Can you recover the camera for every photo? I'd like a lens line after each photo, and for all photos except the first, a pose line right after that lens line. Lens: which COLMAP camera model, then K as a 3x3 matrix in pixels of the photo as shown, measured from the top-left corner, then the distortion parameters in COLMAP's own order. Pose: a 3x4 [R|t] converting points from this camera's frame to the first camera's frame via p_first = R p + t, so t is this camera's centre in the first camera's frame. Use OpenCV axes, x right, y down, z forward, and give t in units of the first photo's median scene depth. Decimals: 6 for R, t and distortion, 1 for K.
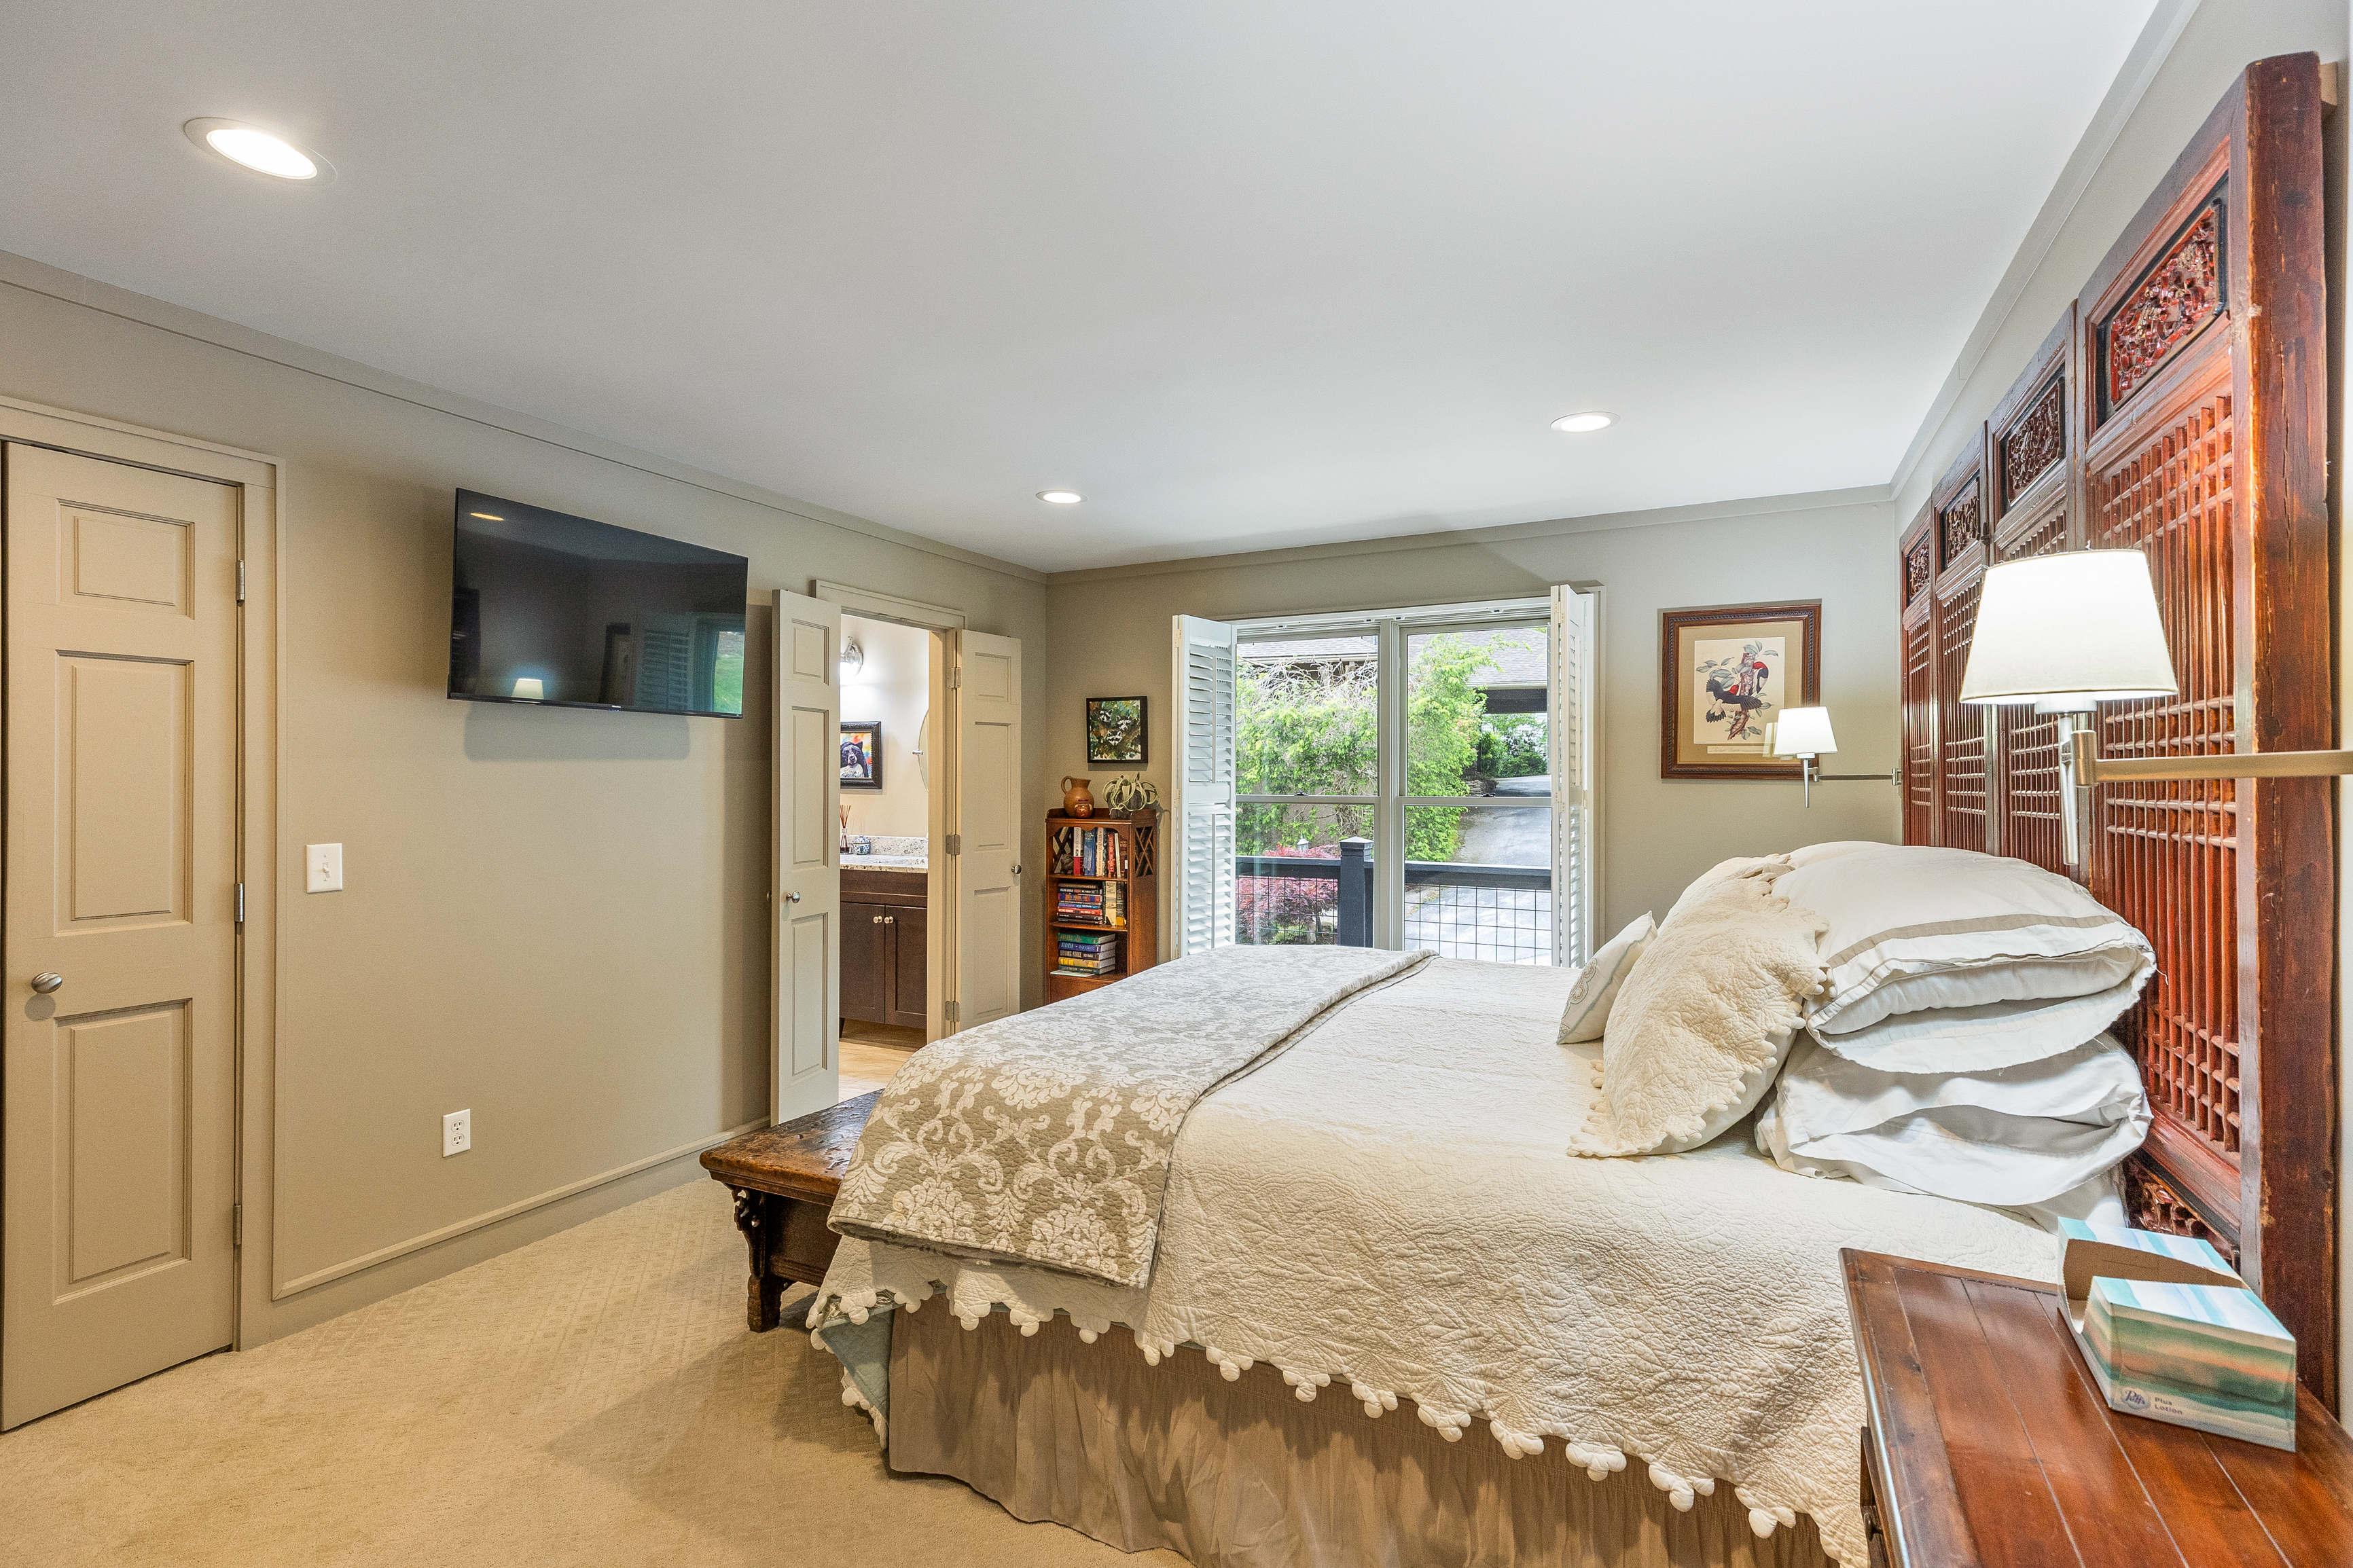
lens RADIAL K [[1058.2, 0, 1177.8], [0, 1058.2, 780.9], [0, 0, 1]] dist [0.001461, 0.000175]
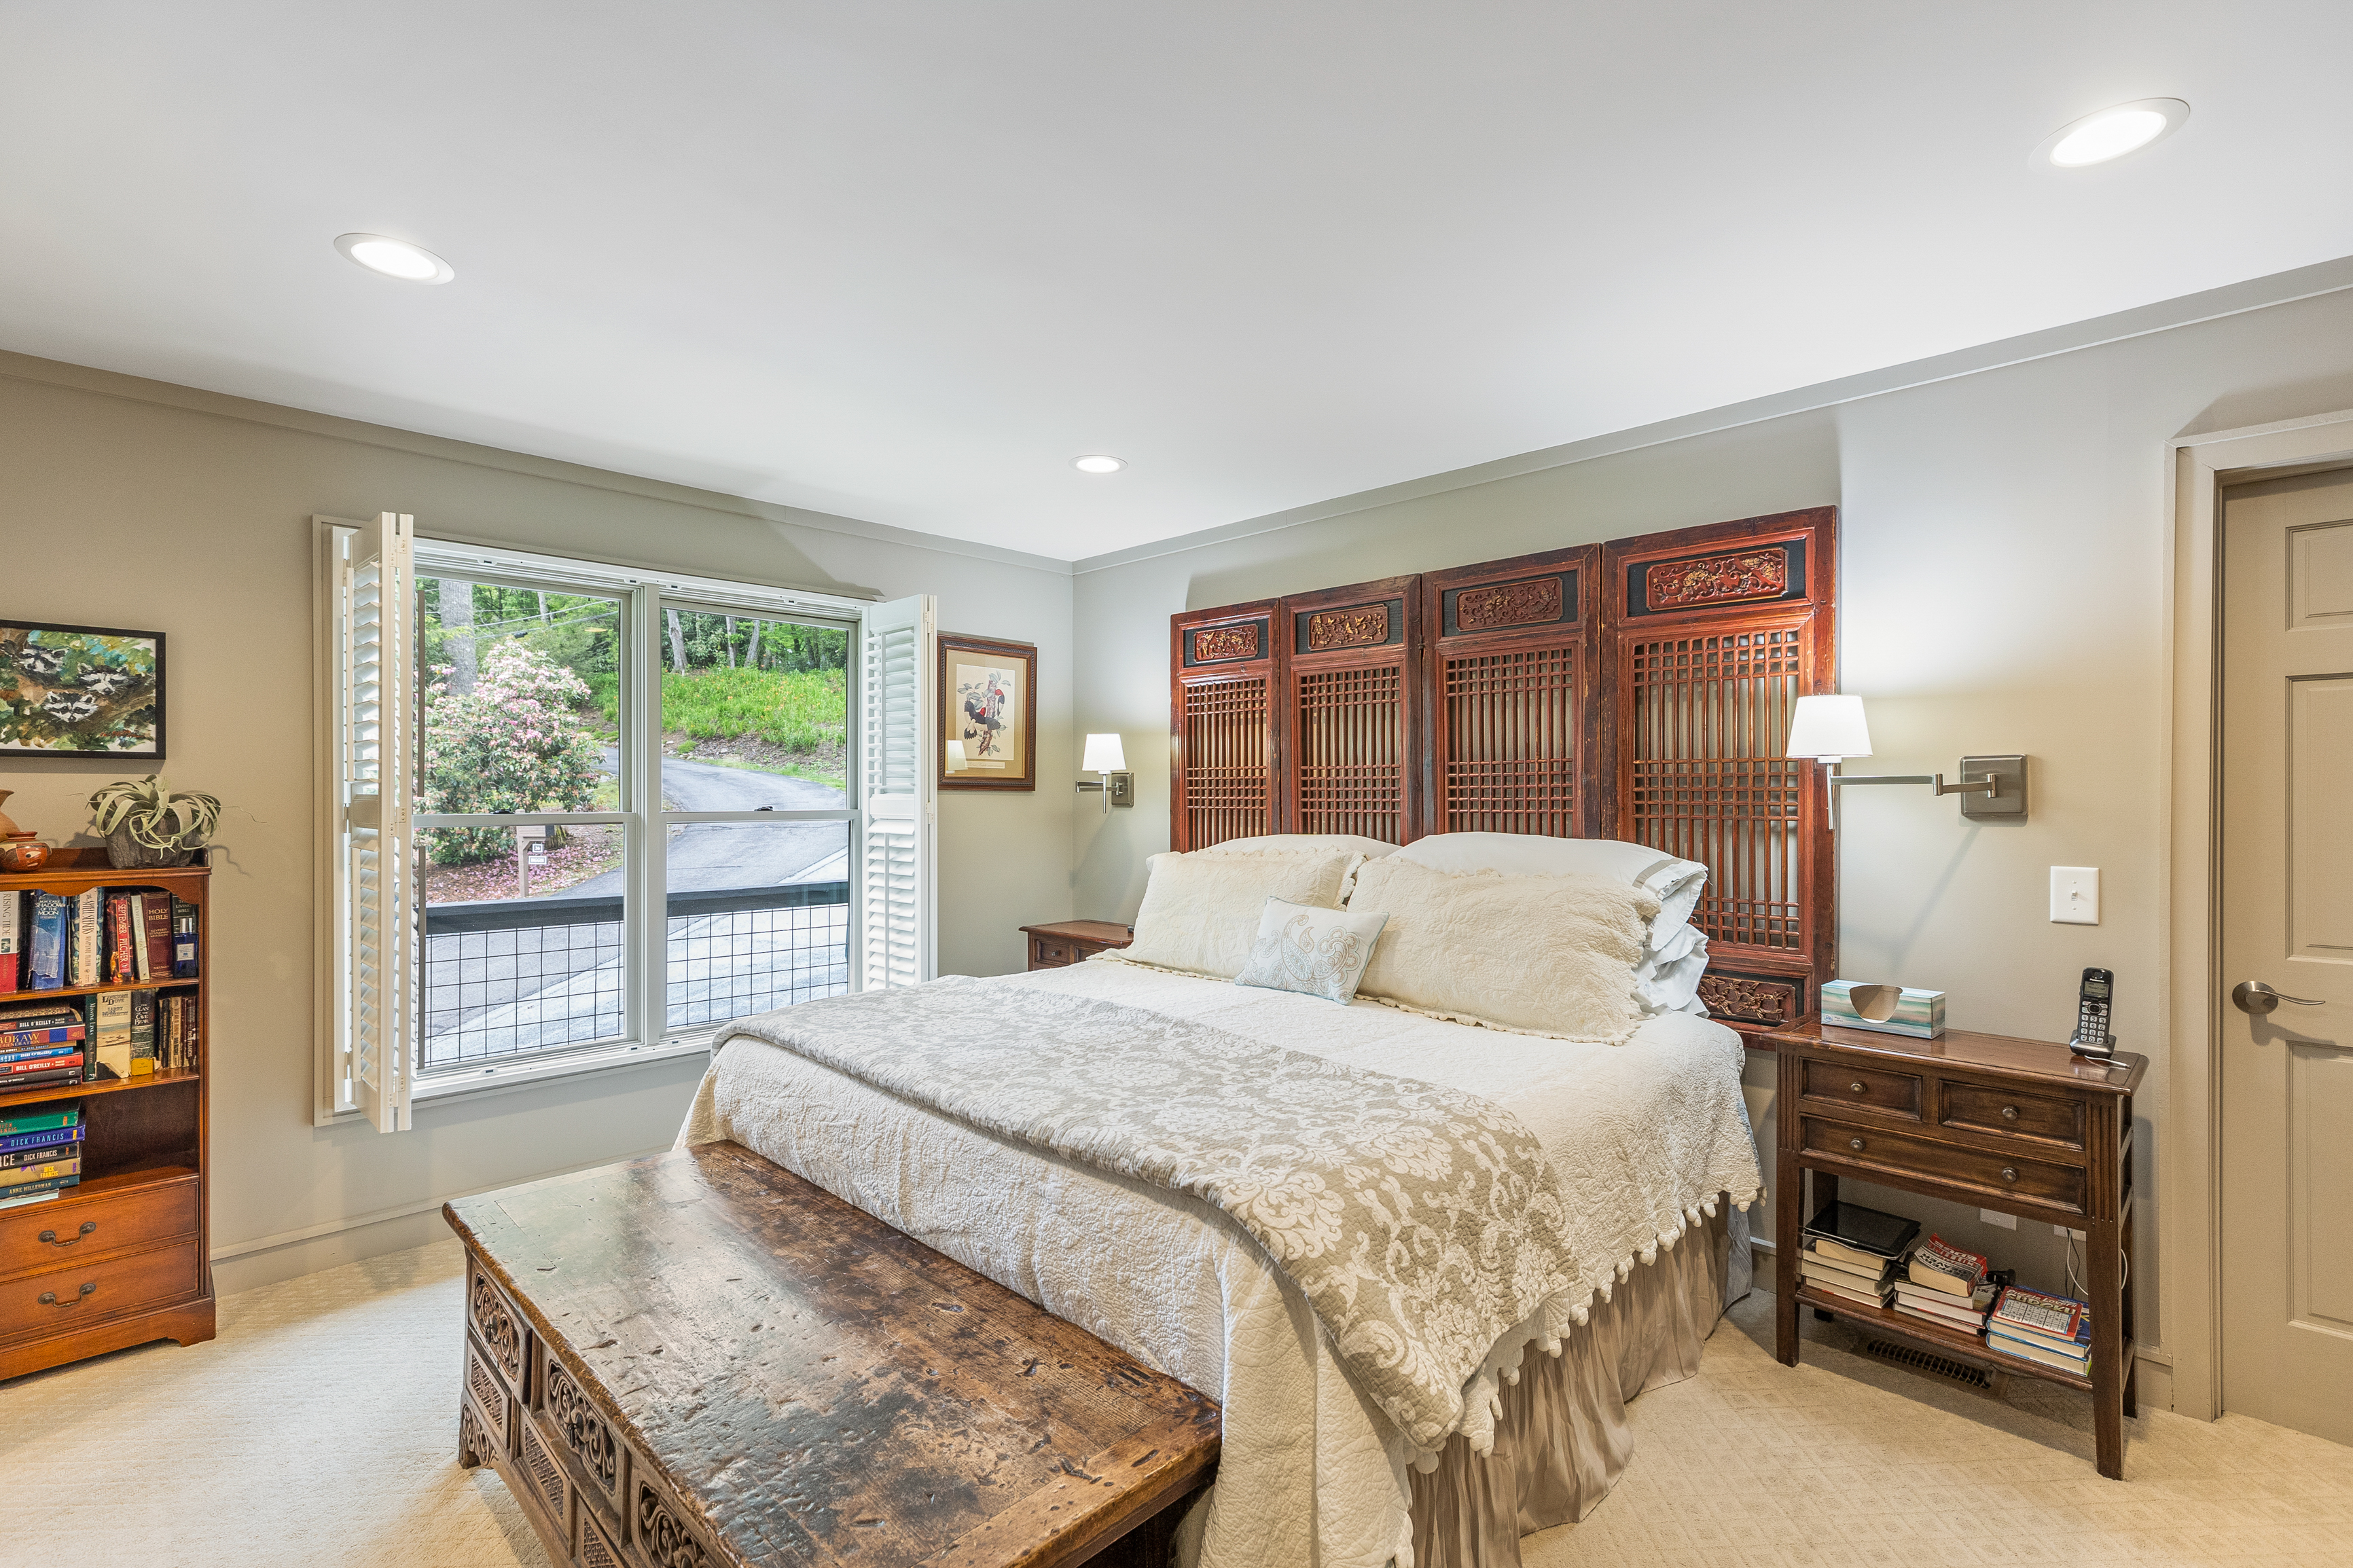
lens RADIAL K [[1070.9, 0, 1173.9], [0, 1070.9, 786.5], [0, 0, 1]] dist [0.001165, 0.000079]
pose [[0.306130, 0.004653, 0.951978, -0.399745], [-0.000042, 0.999988, -0.004874, -0.000527], [-0.951990, 0.001452, 0.306127, 0.363481]]
